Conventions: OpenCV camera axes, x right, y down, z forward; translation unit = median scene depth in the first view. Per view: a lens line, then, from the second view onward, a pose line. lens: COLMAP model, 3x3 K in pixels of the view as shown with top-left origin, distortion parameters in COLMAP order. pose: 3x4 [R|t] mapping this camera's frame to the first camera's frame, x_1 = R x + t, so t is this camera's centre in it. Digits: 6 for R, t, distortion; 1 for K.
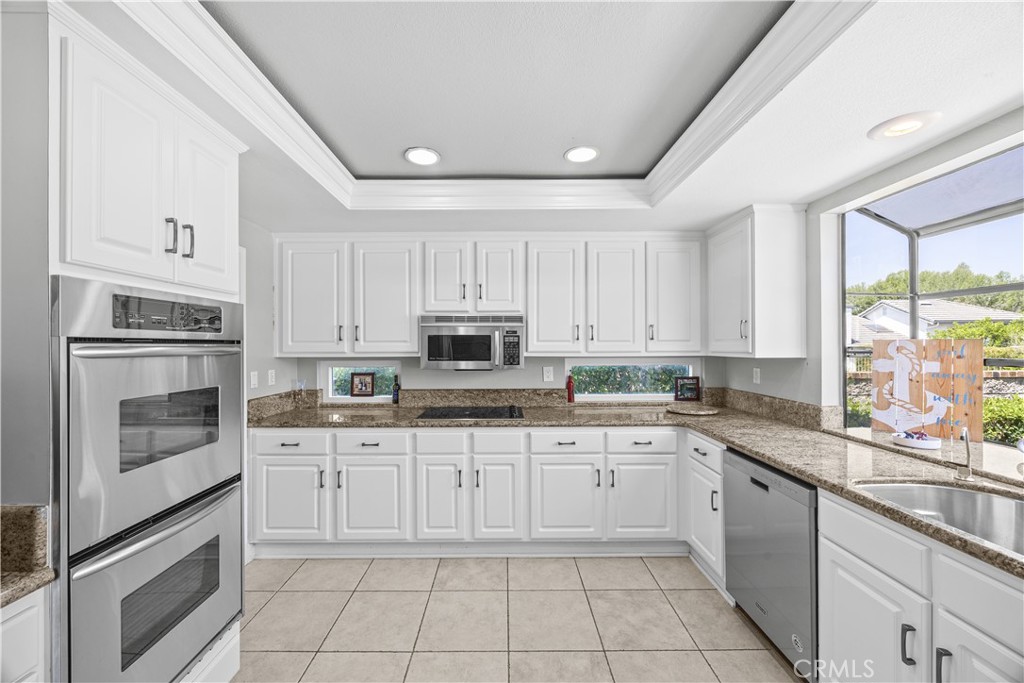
lens RADIAL K [[390.3, 0, 502.6], [0, 390.3, 345.6], [0, 0, 1]] dist [-0.005206, -0.000076]
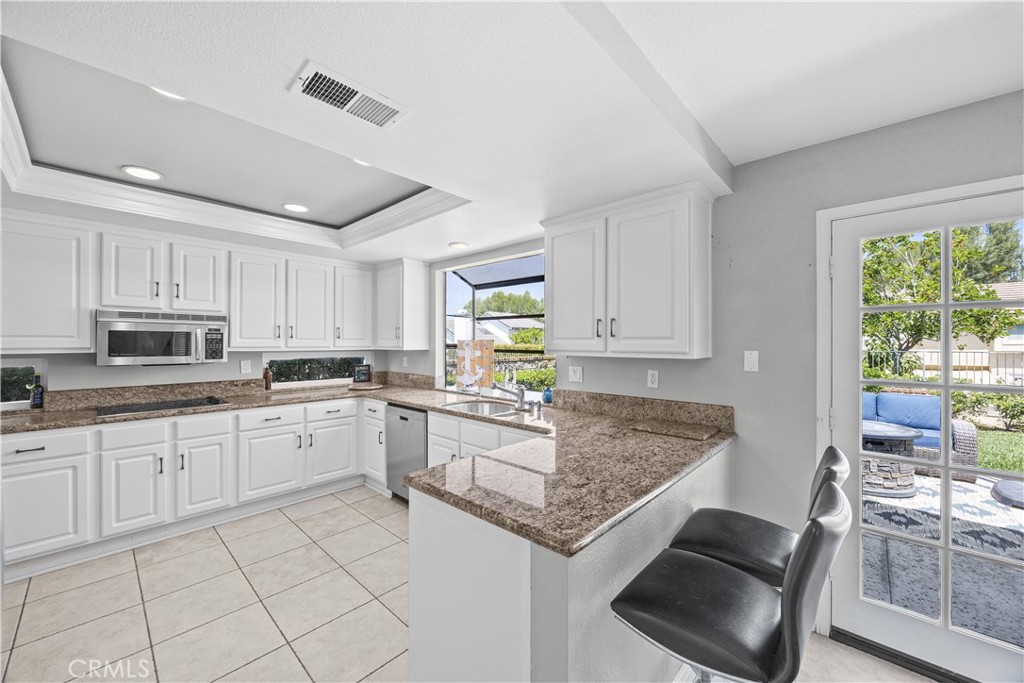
lens RADIAL K [[392.0, 0, 512.0], [0, 392.0, 341.5], [0, 0, 1]] dist [-0.002434, 0.000109]
pose [[0.676033, 0.007135, 0.736836, -0.247136], [-0.004742, 0.999975, -0.005332, 0.001316], [-0.736856, 0.000110, 0.676050, -0.429286]]
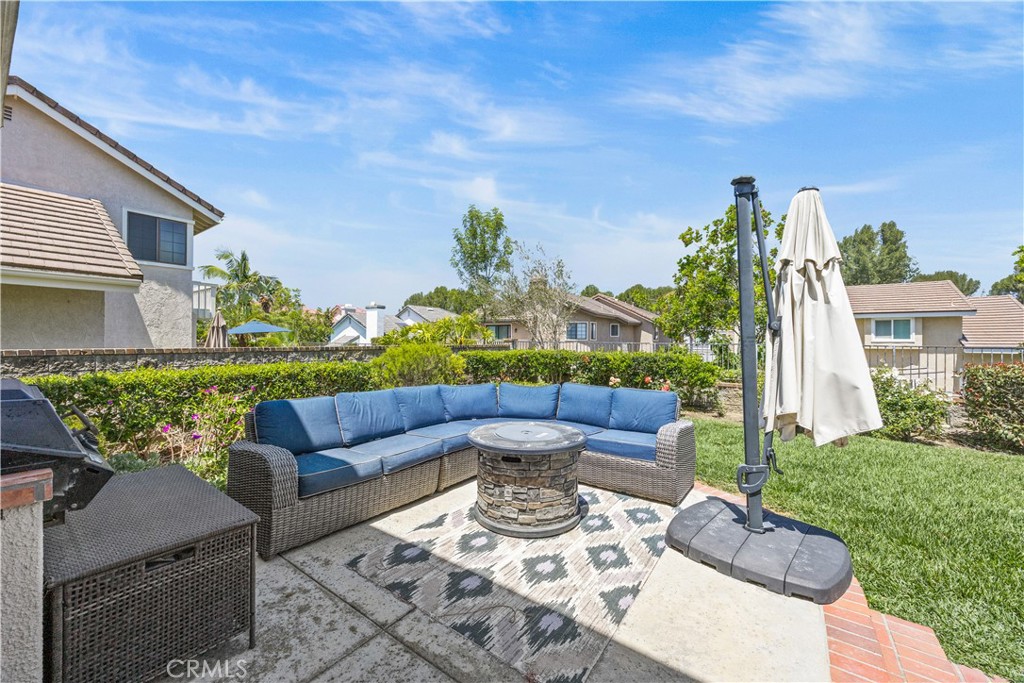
lens RADIAL K [[398.1, 0, 510.7], [0, 398.1, 337.6], [0, 0, 1]] dist [-0.008555, -0.000059]
pose [[0.583235, 0.015213, 0.812161, 0.970191], [-0.012449, 0.999875, -0.009789, 0.064030], [-0.812208, -0.004401, 0.583352, -1.072002]]
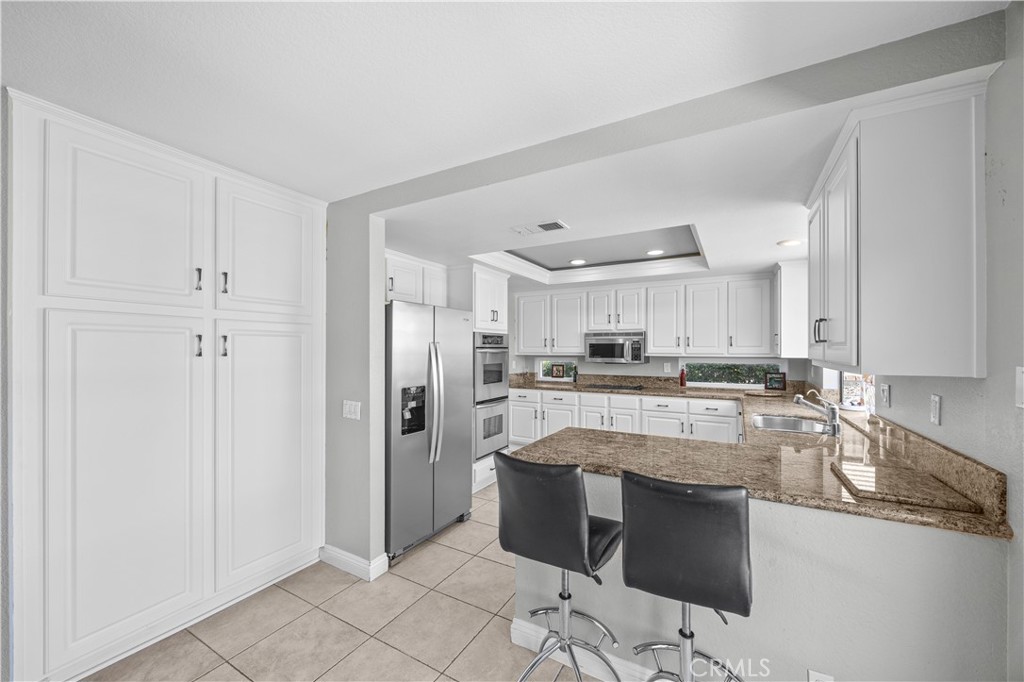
lens RADIAL K [[399.6, 0, 508.9], [0, 399.6, 346.9], [0, 0, 1]] dist [-0.000528, 0.000066]
pose [[0.868663, 0.001491, -0.495402, 0.441683], [-0.003803, 0.999986, -0.003658, -0.003219], [0.495389, 0.005062, 0.868656, -0.875629]]
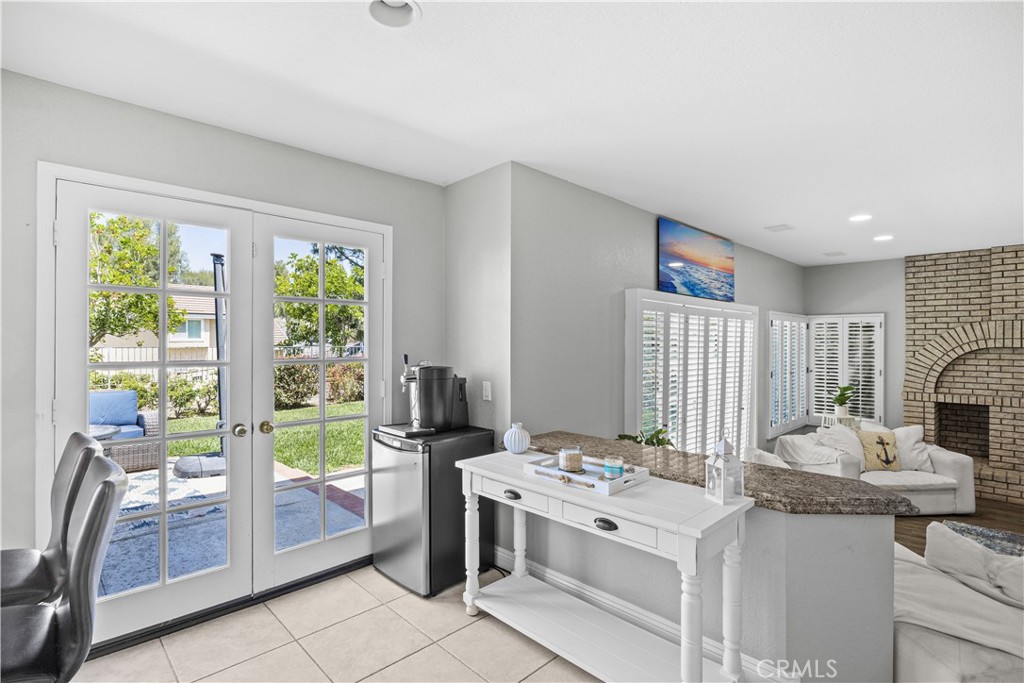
lens RADIAL K [[492.9, 0, 512.1], [0, 492.9, 340.7], [0, 0, 1]] dist [-0.012845, 0.000412]
pose [[-0.696293, 0.005203, 0.717738, -0.360182], [0.000506, 0.999977, -0.006759, 0.031301], [-0.717757, -0.004343, -0.696280, -0.356505]]
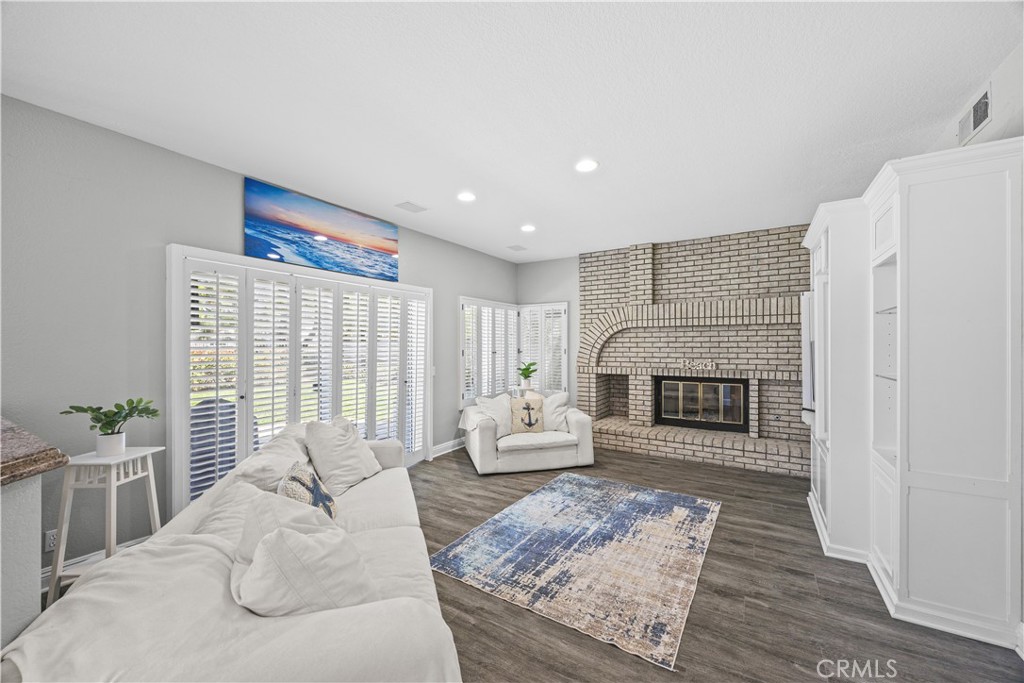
lens RADIAL K [[392.3, 0, 513.9], [0, 392.3, 346.3], [0, 0, 1]] dist [-0.002273, 0.000035]
pose [[-0.848133, 0.006185, 0.529747, -0.864128], [0.007696, 0.999970, 0.000646, 0.139776], [-0.529728, 0.004624, -0.848155, -1.202495]]
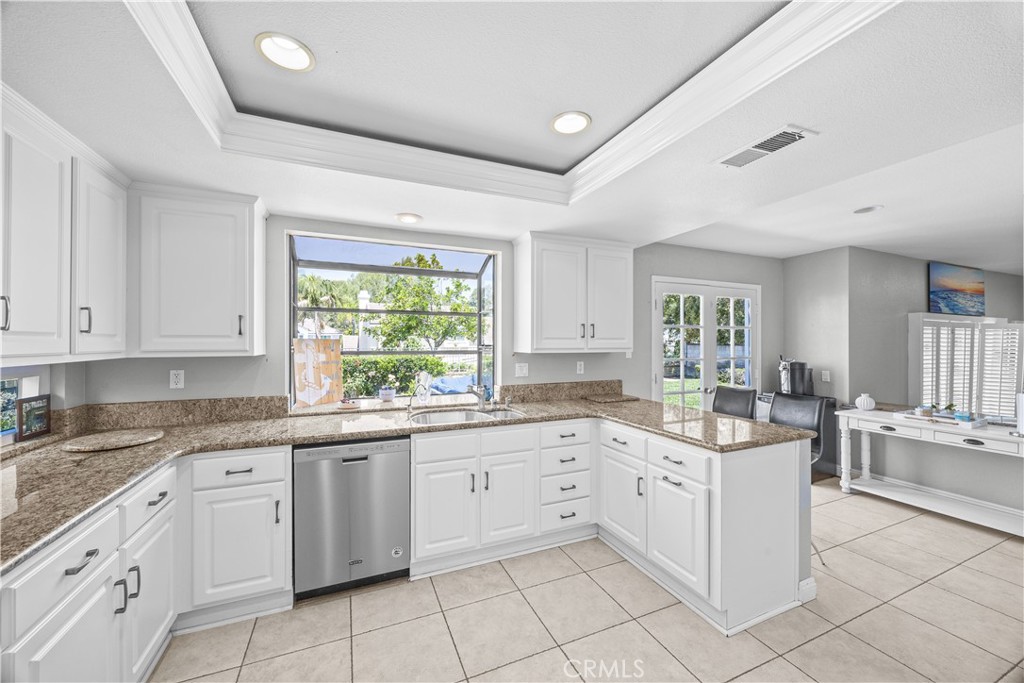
lens RADIAL K [[392.0, 0, 512.0], [0, 392.0, 341.5], [0, 0, 1]] dist [-0.002434, 0.000109]
pose [[-0.402959, 0.006708, 0.915193, -0.443265], [0.002932, 0.999977, -0.006038, 0.003485], [-0.915213, 0.000250, -0.402970, 0.725727]]
